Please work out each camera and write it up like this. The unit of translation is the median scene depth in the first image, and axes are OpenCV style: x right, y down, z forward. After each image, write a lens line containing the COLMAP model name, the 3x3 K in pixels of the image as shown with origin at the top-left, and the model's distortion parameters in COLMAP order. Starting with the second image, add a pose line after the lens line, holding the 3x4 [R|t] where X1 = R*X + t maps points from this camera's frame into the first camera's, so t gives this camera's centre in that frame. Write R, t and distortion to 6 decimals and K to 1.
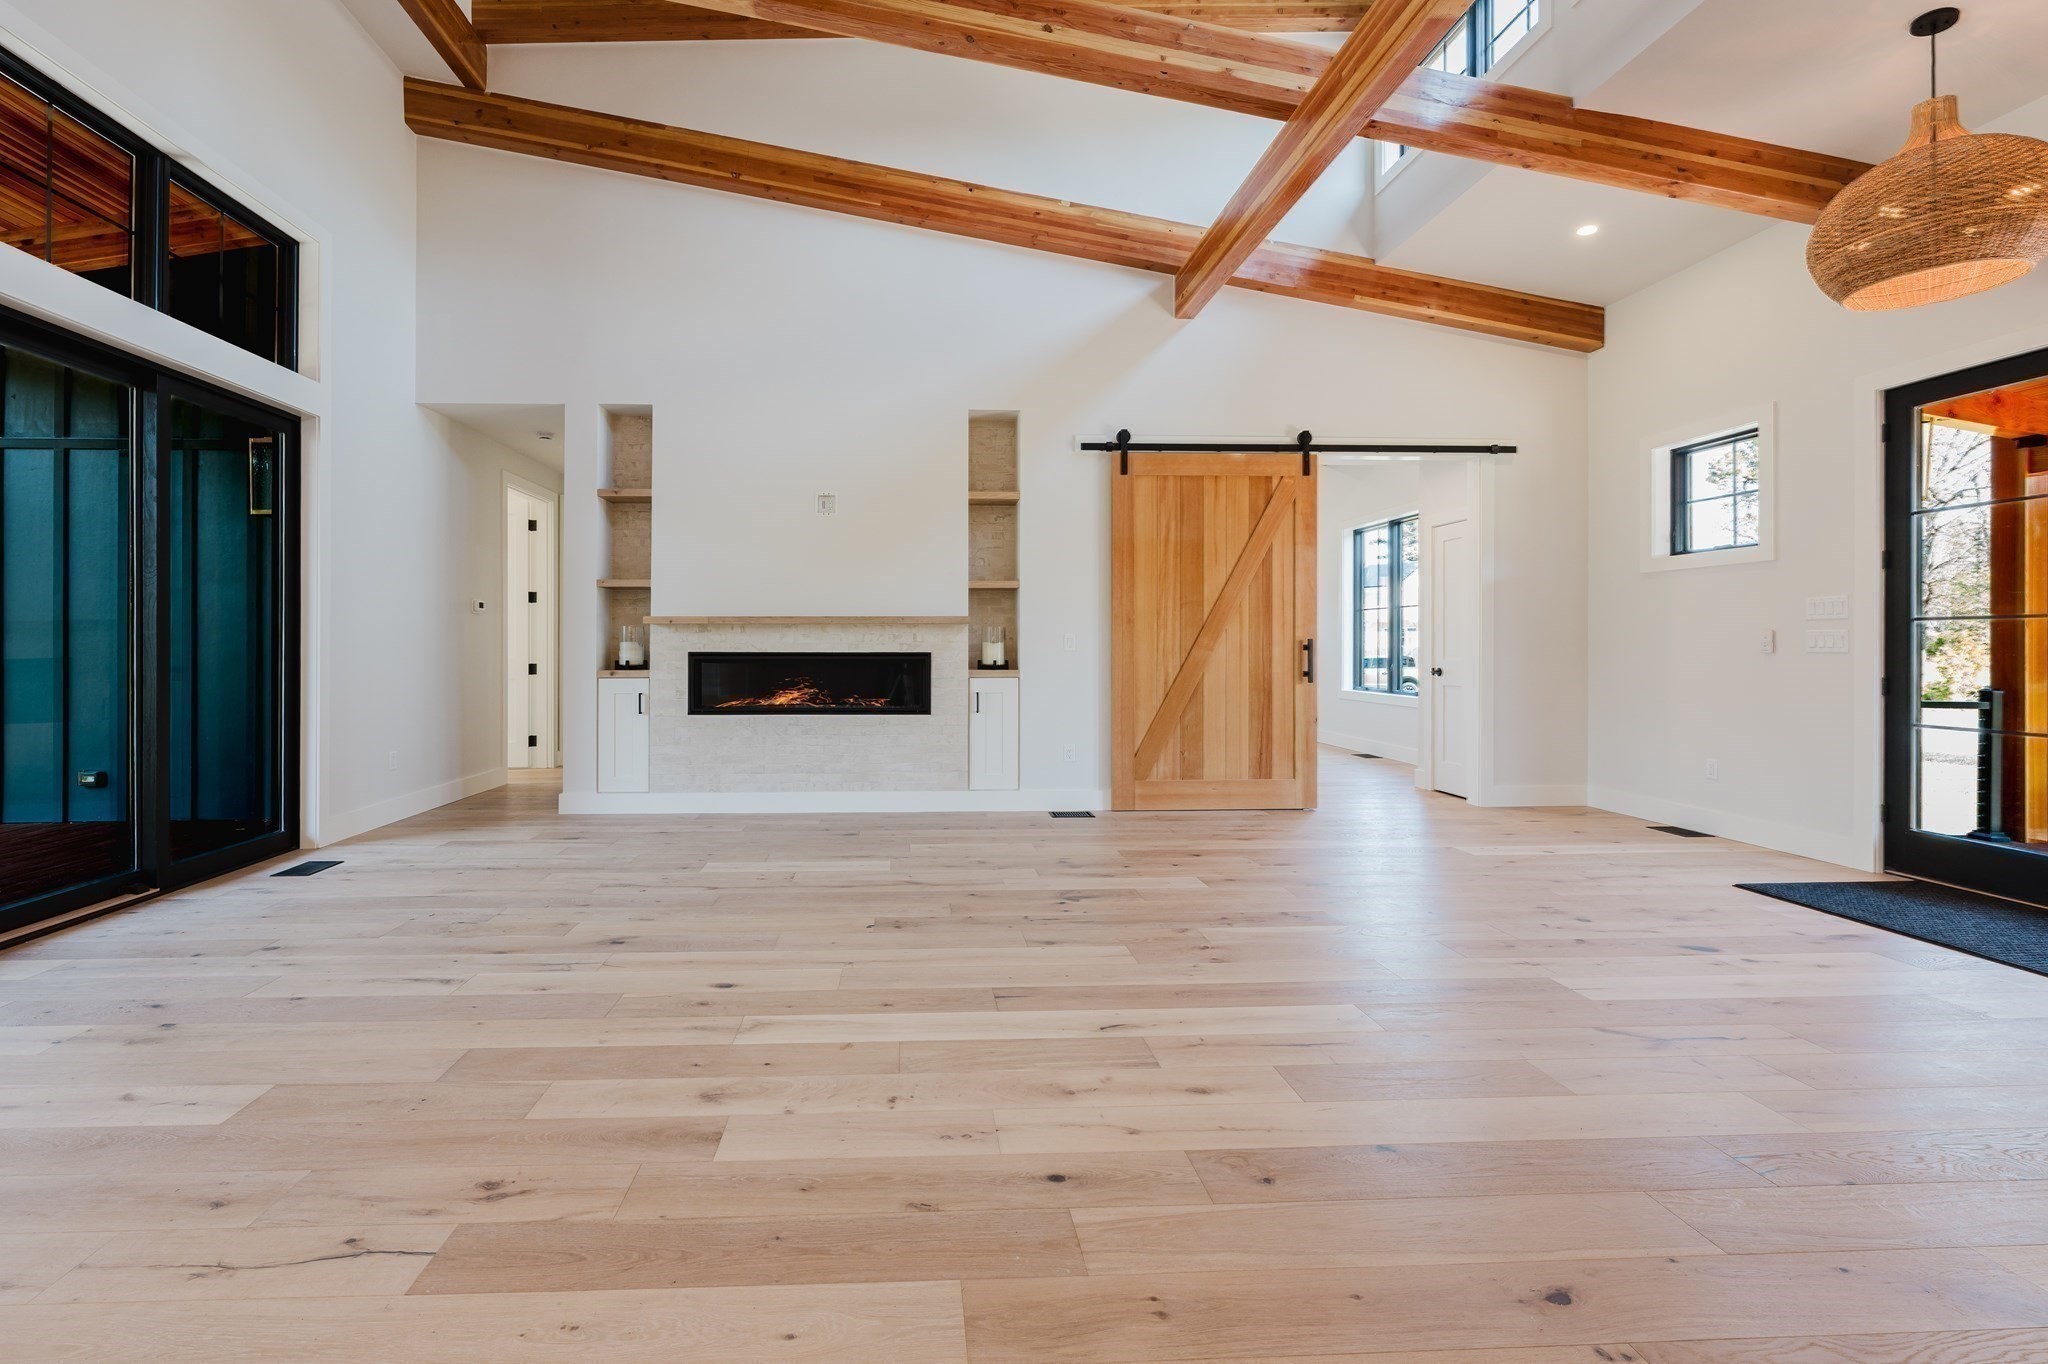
lens RADIAL K [[877.0, 0, 948.2], [0, 877.0, 651.8], [0, 0, 1]] dist [-0.002156, -0.000784]
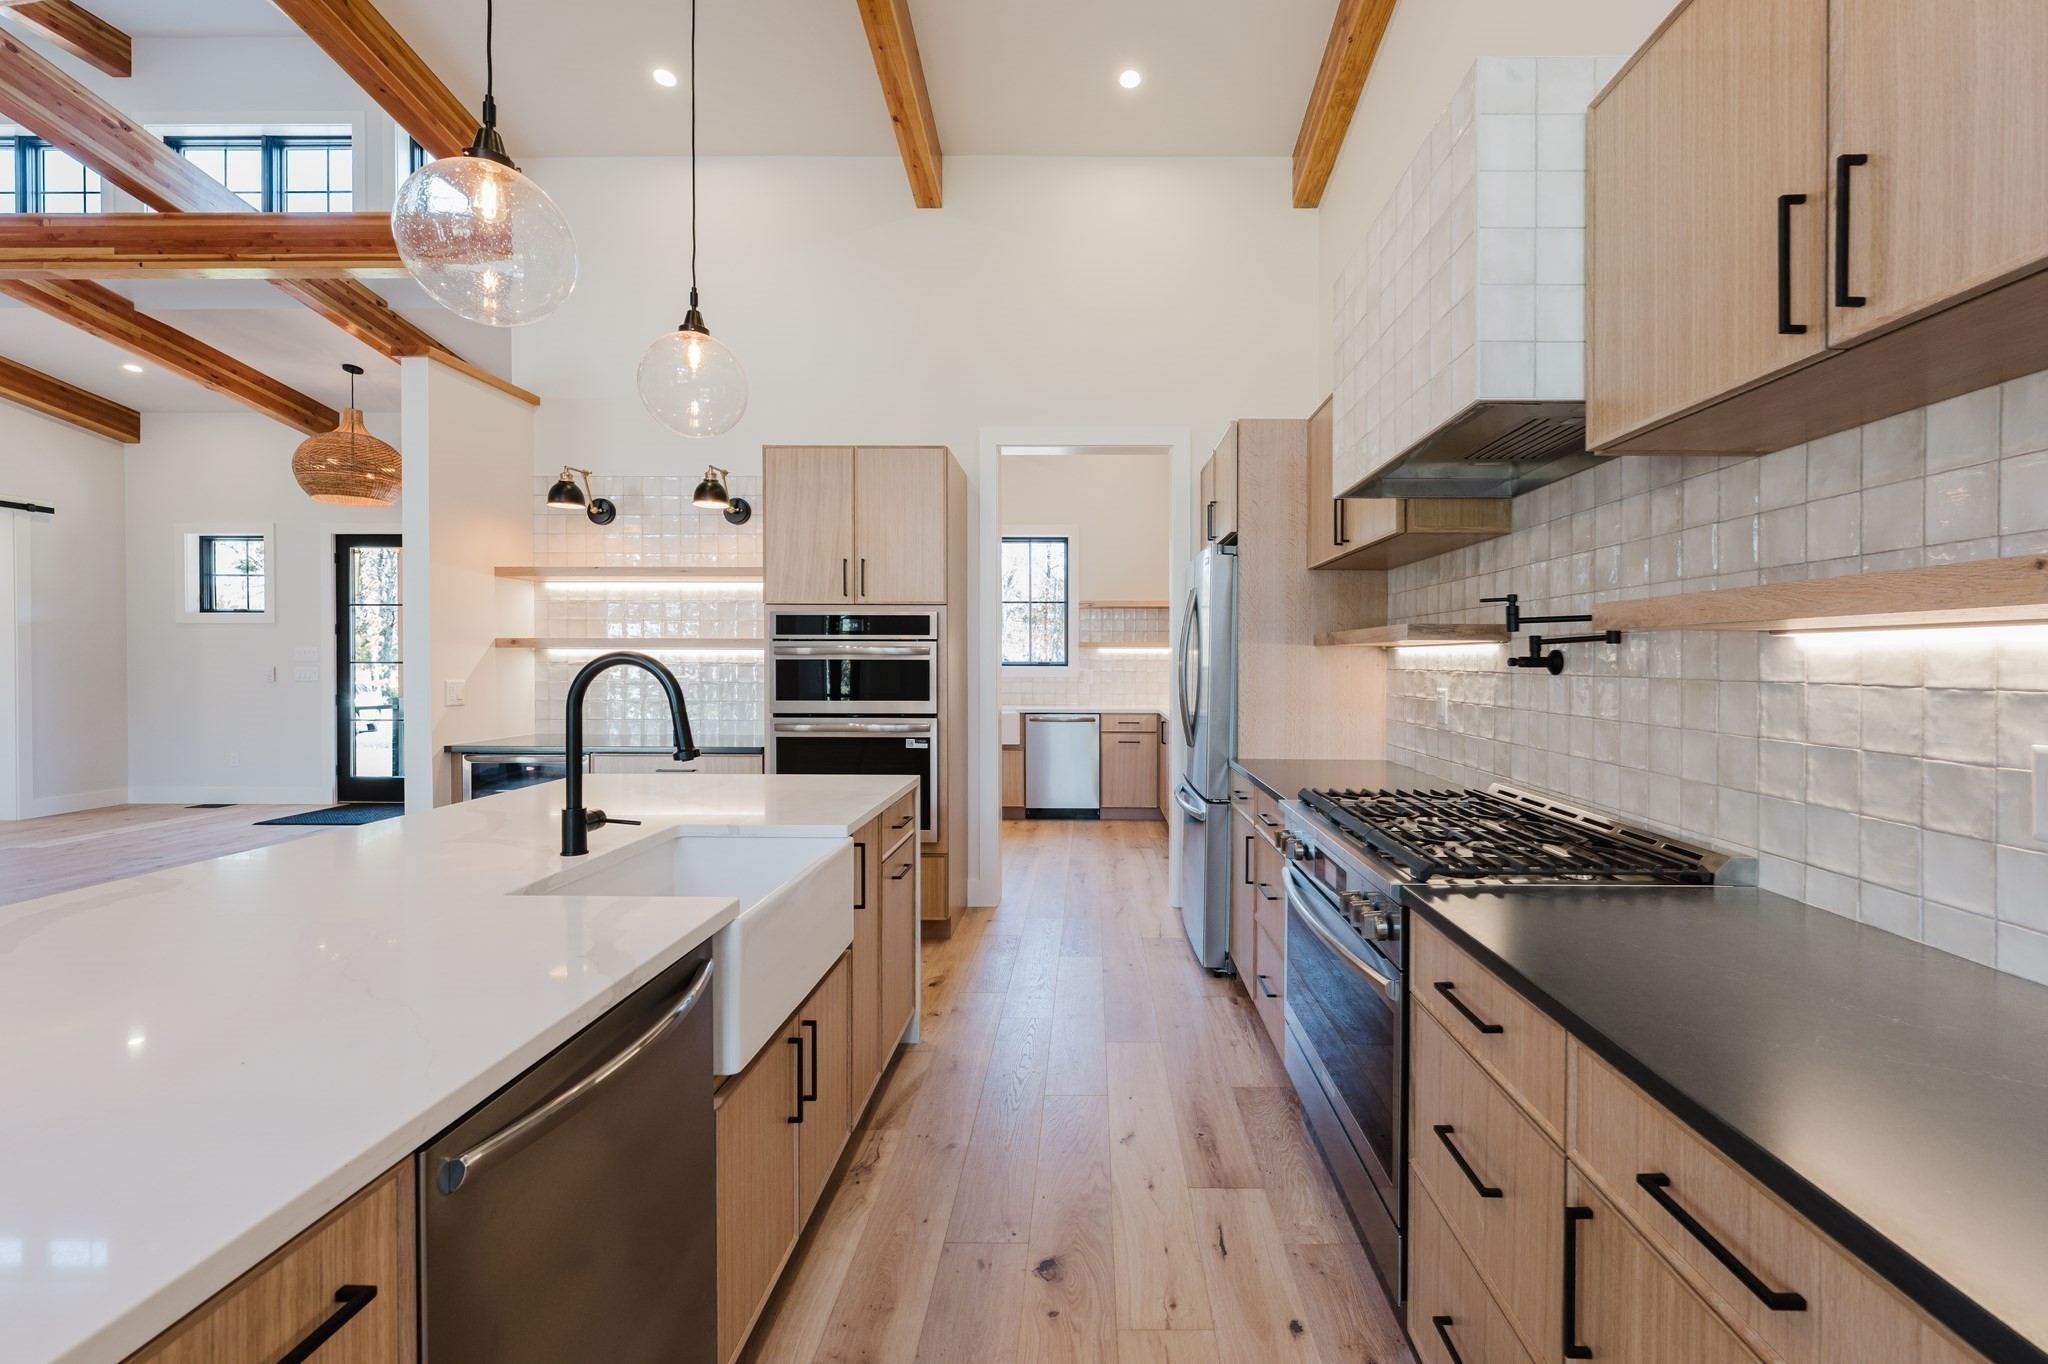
lens RADIAL K [[843.4, 0, 1085.0], [0, 843.4, 670.1], [0, 0, 1]] dist [-0.009513, 0.000134]
pose [[0.041946, -0.010849, 0.999061, -0.464056], [0.002938, 0.999938, 0.010735, -0.028110], [-0.999116, 0.002485, 0.041975, -0.484613]]
